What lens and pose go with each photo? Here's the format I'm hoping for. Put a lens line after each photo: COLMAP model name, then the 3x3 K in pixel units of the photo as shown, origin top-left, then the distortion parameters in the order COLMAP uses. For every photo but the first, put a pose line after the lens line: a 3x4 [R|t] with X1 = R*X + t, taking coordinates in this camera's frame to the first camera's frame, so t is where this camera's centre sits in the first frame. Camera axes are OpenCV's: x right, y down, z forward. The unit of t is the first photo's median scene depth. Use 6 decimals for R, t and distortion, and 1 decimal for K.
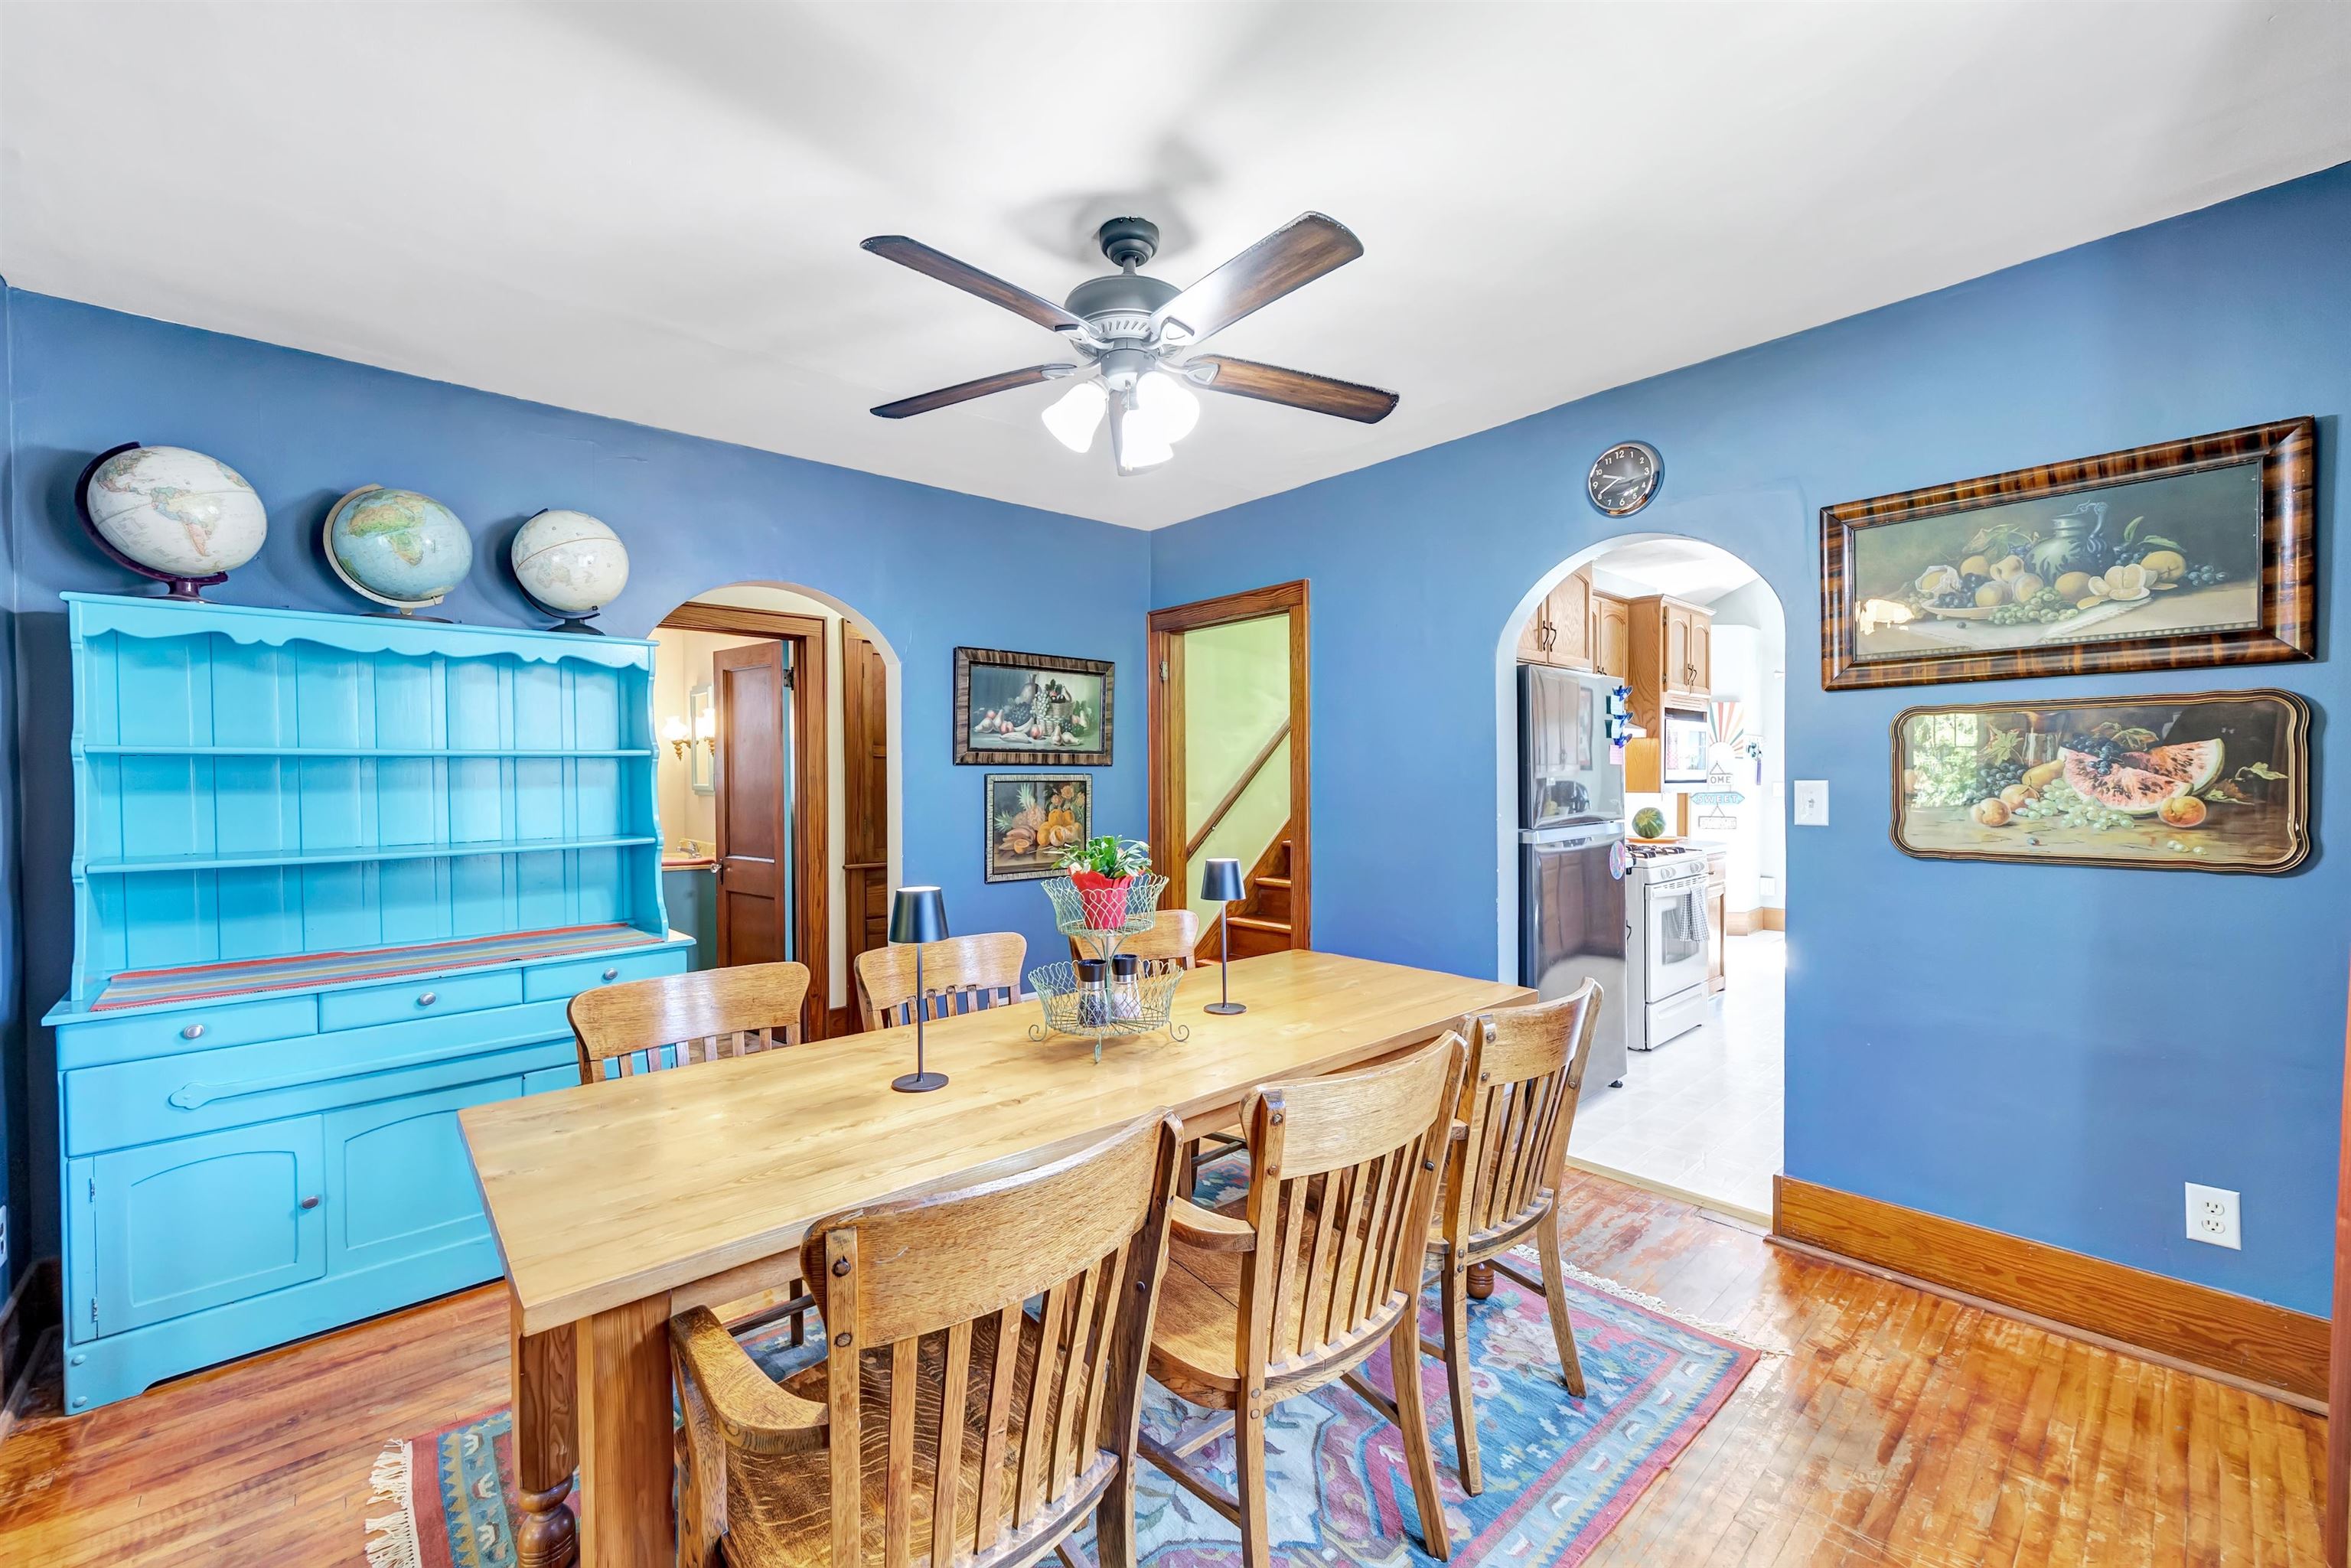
lens RADIAL K [[941.8, 0, 1158.8], [0, 941.8, 784.2], [0, 0, 1]] dist [0.000505, -0.000283]
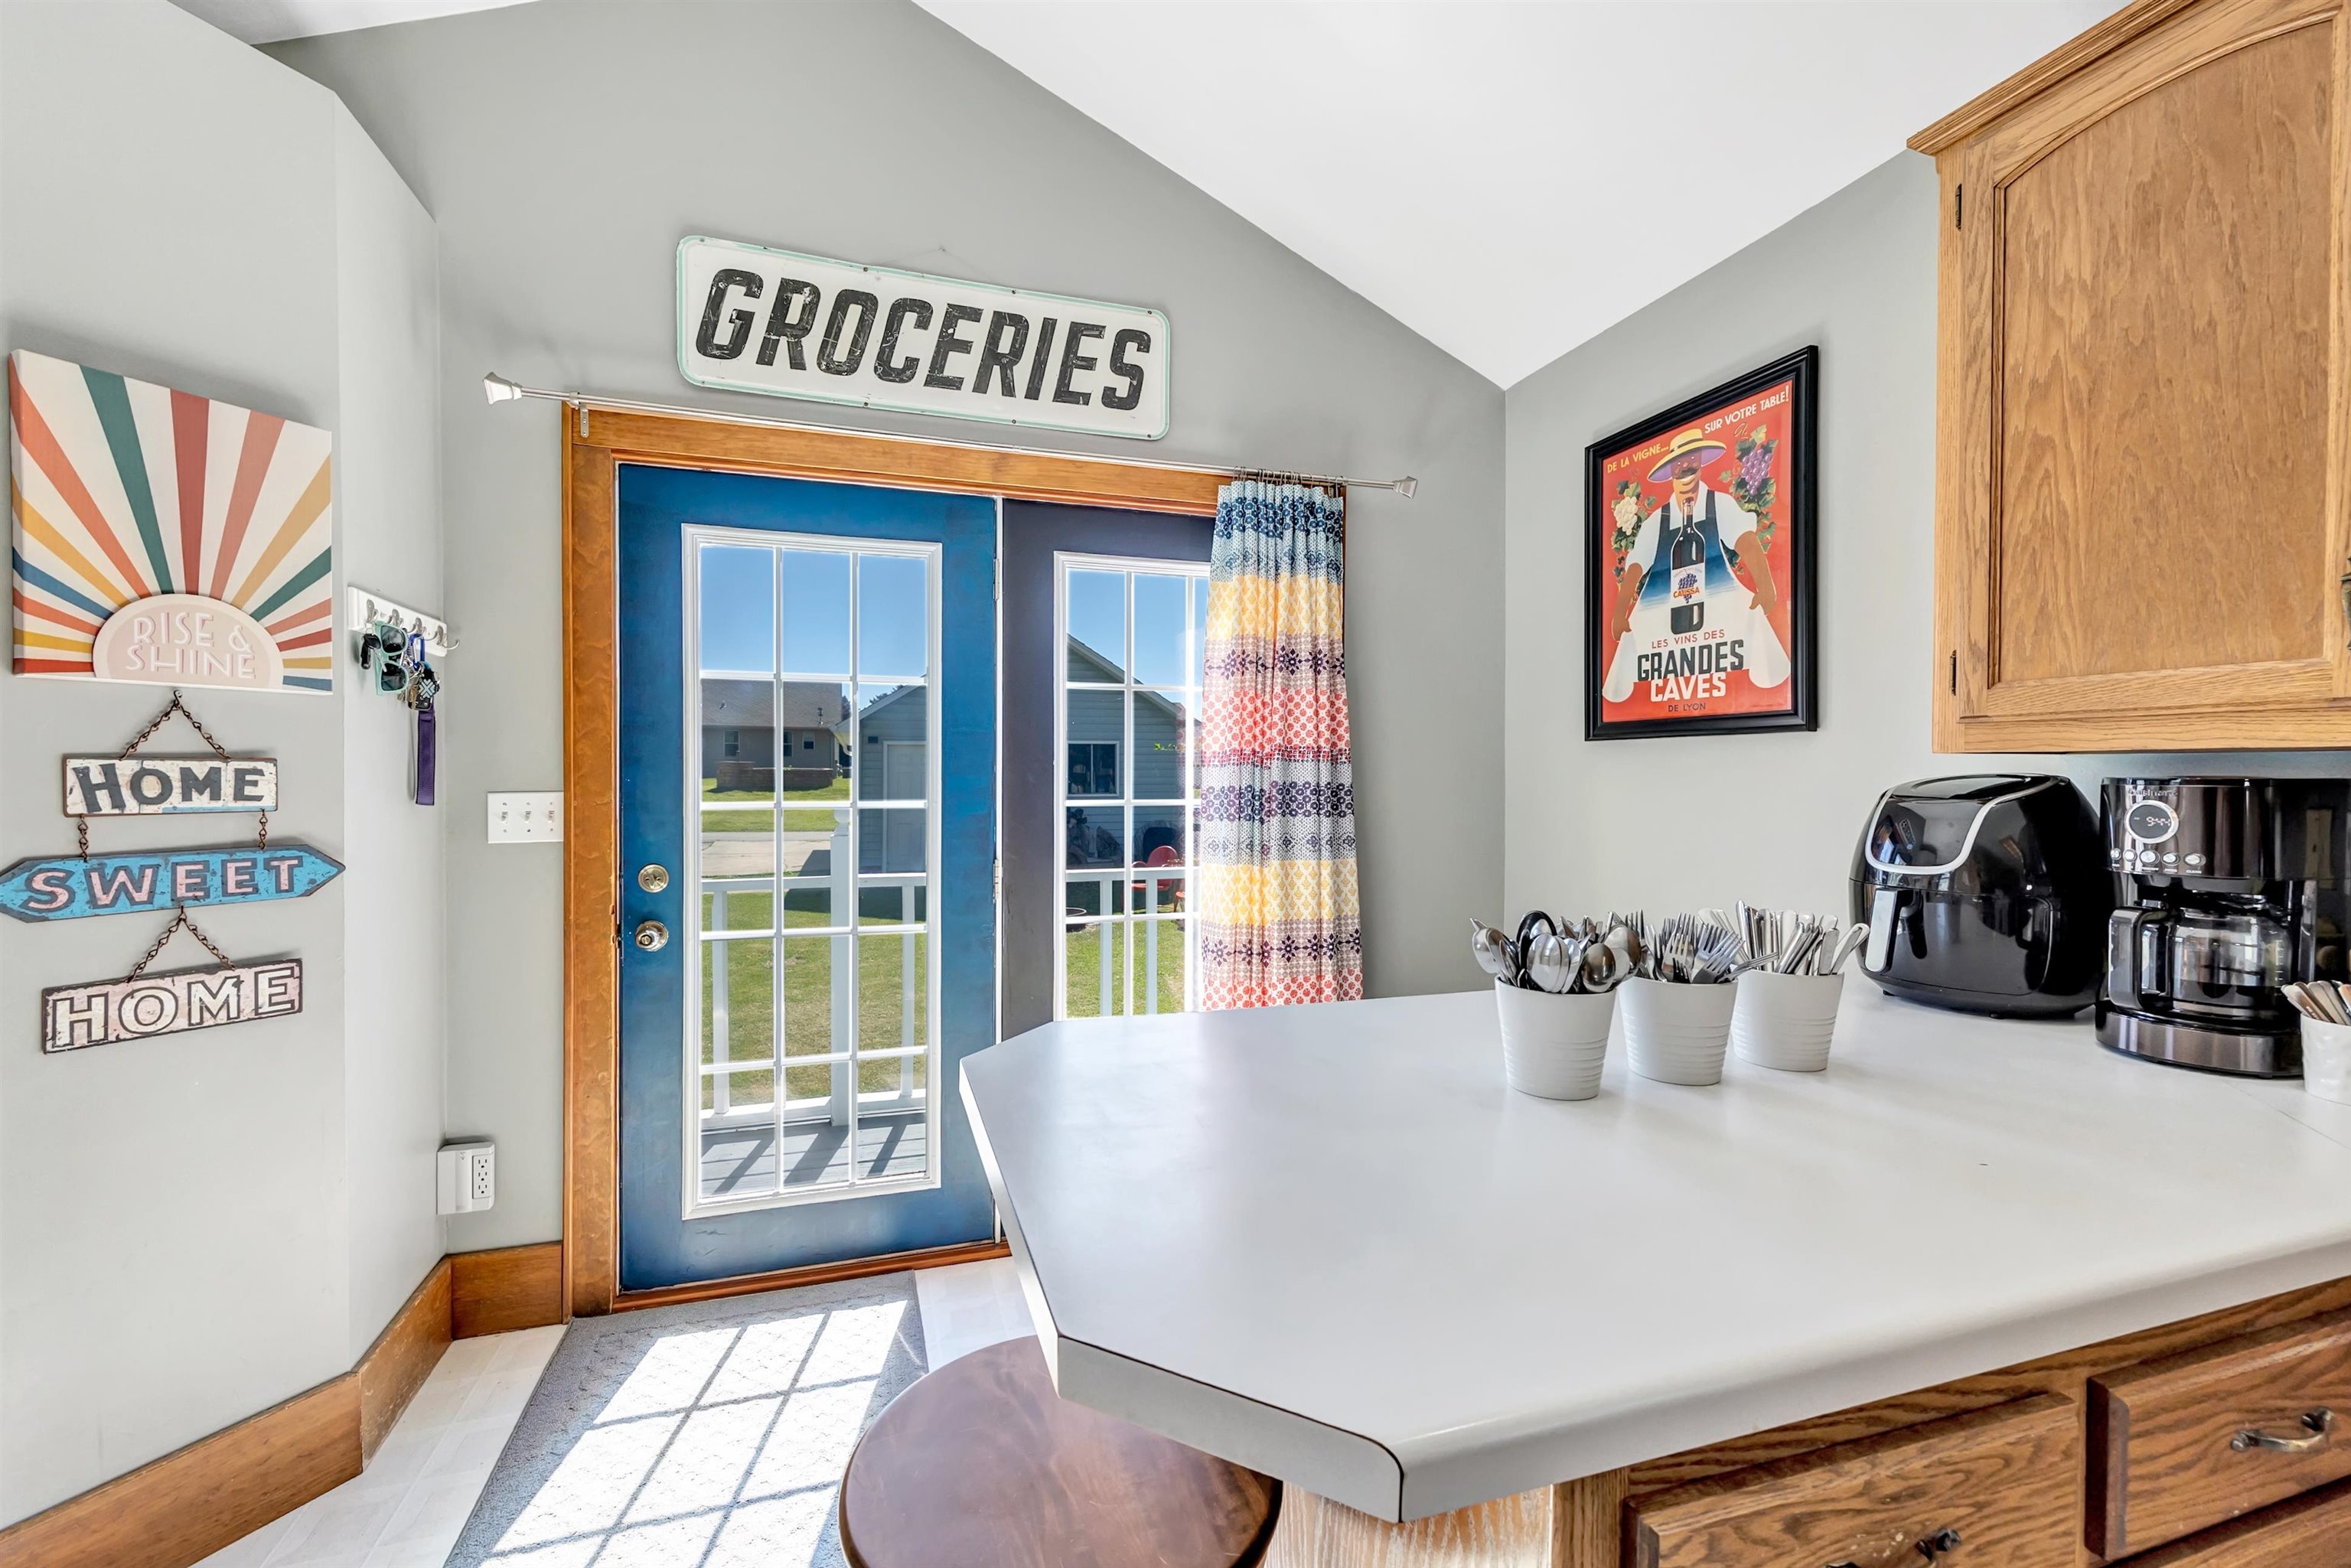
lens RADIAL K [[941.8, 0, 1158.8], [0, 941.8, 784.2], [0, 0, 1]] dist [0.000505, -0.000283]
pose [[0.404785, -0.005787, 0.914394, 1.434349], [0.005077, 0.999979, 0.004082, -0.012519], [-0.914398, 0.002990, 0.404806, 2.118727]]
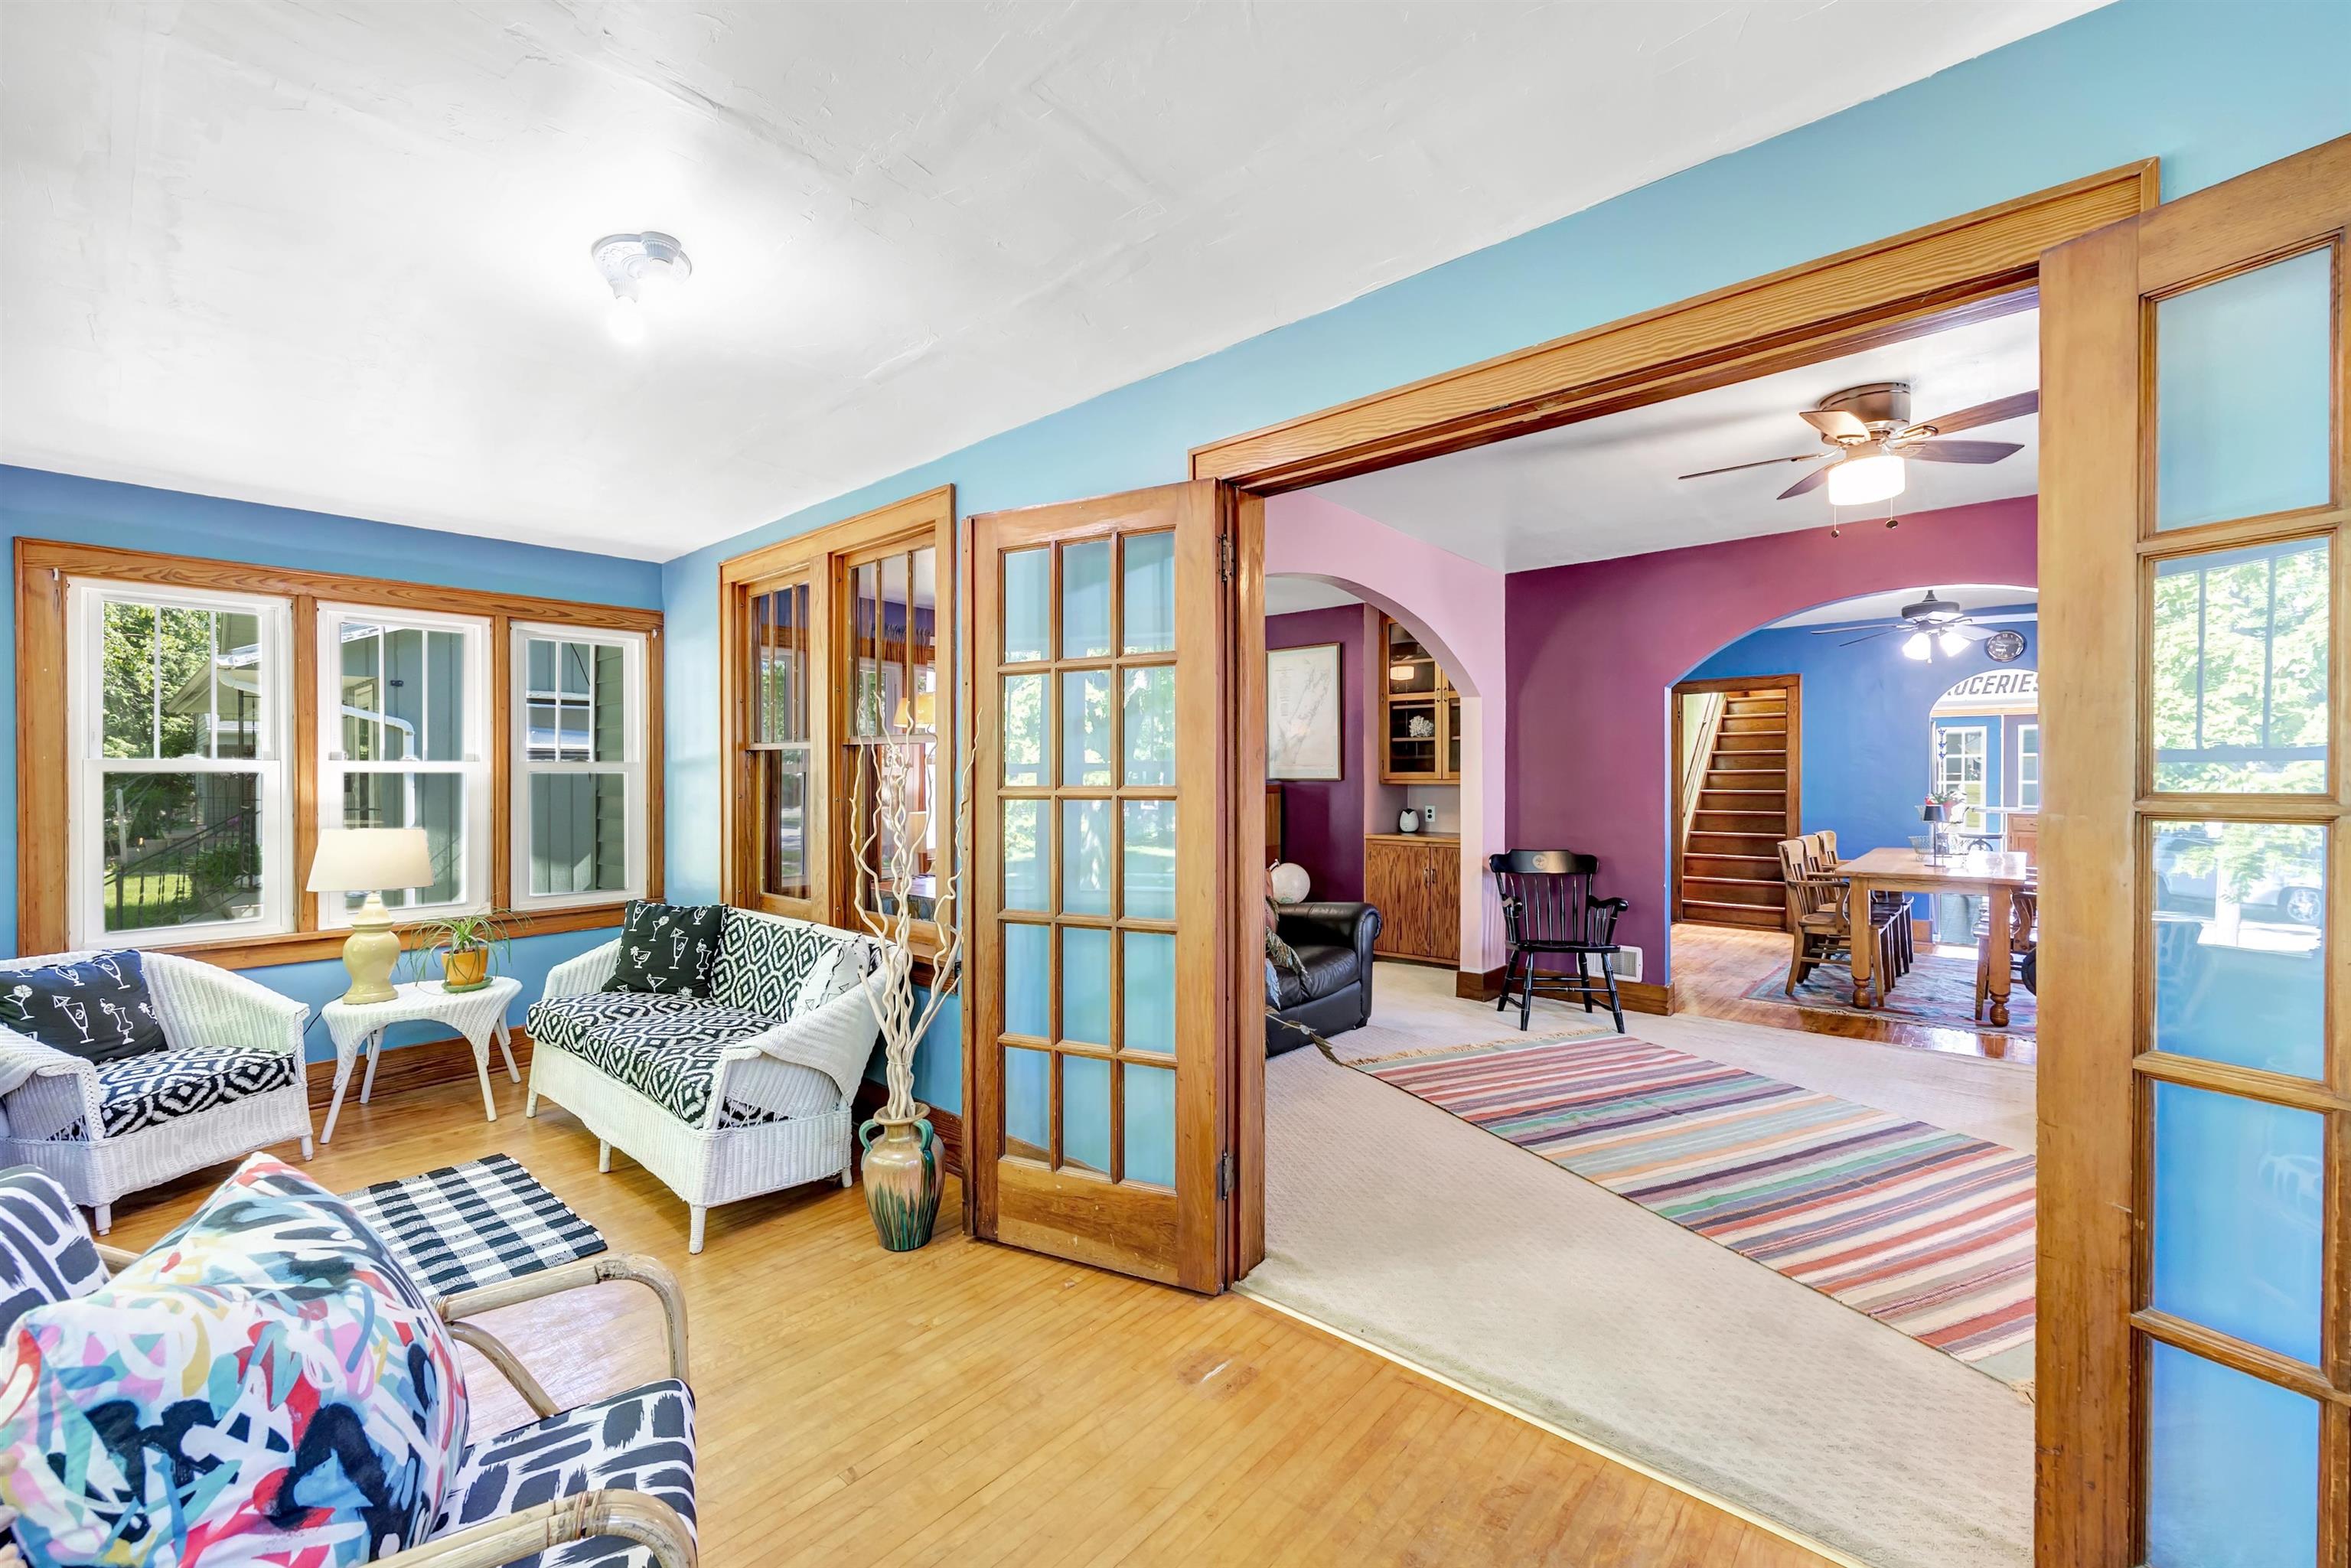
lens RADIAL K [[933.8, 0, 1168.2], [0, 933.8, 780.2], [0, 0, 1]] dist [-0.009191, 0.000353]
pose [[0.994026, 0.002223, 0.109118, -2.075411], [-0.001695, 0.999986, -0.004928, 0.028778], [-0.109128, 0.004714, 0.994017, -1.201533]]
